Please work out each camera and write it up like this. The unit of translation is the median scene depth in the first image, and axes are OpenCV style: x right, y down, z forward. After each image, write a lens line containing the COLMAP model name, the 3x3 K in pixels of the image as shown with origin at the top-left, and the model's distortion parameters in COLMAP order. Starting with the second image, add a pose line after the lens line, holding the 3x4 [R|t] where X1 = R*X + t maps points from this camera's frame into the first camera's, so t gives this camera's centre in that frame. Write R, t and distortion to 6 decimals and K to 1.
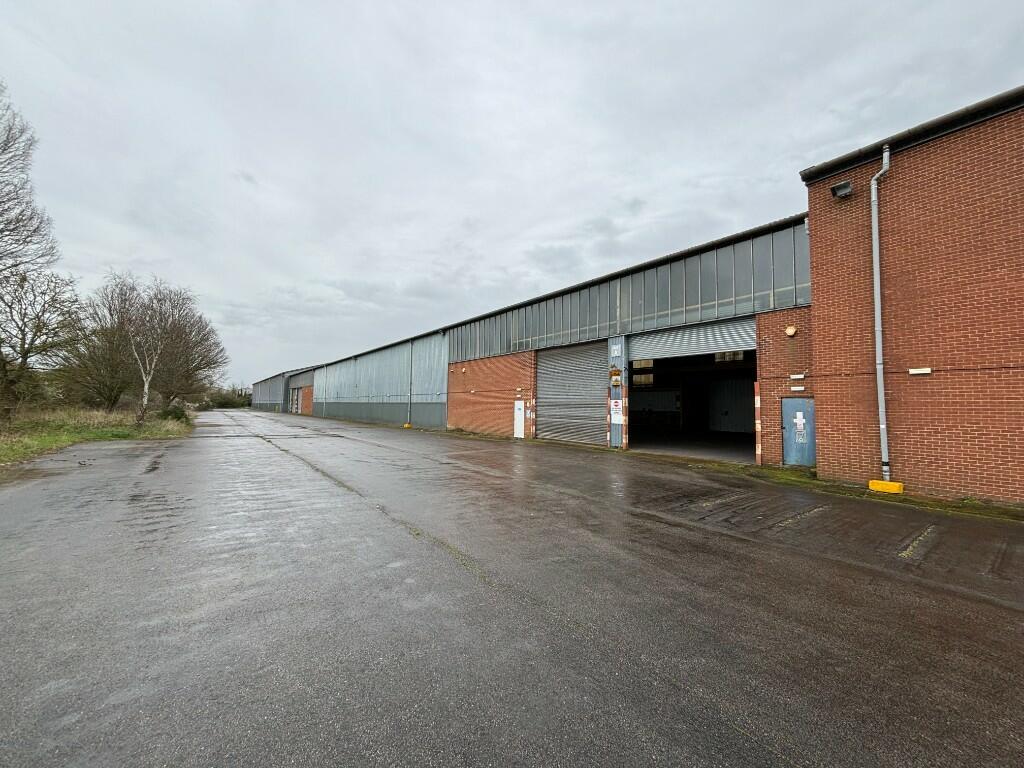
lens RADIAL K [[420.9, 0, 517.6], [0, 420.9, 383.3], [0, 0, 1]] dist [-0.016677, 0.000899]
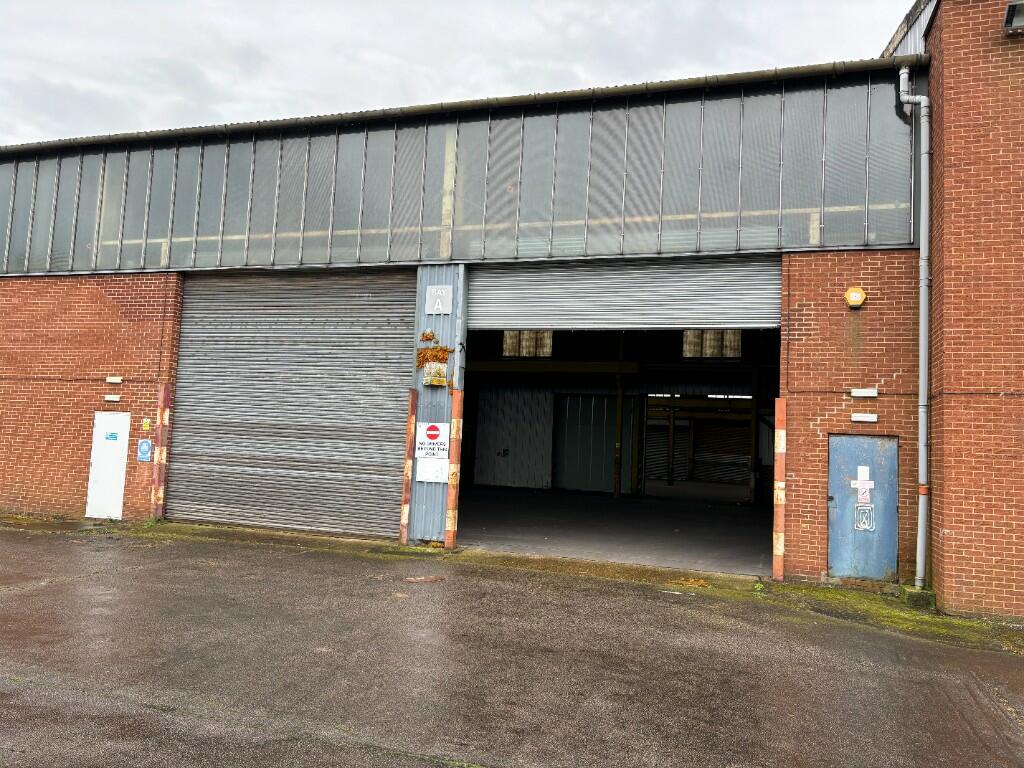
lens RADIAL K [[774.5, 0, 508.4], [0, 774.5, 381.8], [0, 0, 1]] dist [0.028812, -0.039934]
pose [[0.814851, 0.074895, 0.574812, -0.146390], [-0.066683, 0.997146, -0.035393, 0.024961], [-0.575823, -0.009490, 0.817519, 0.405029]]
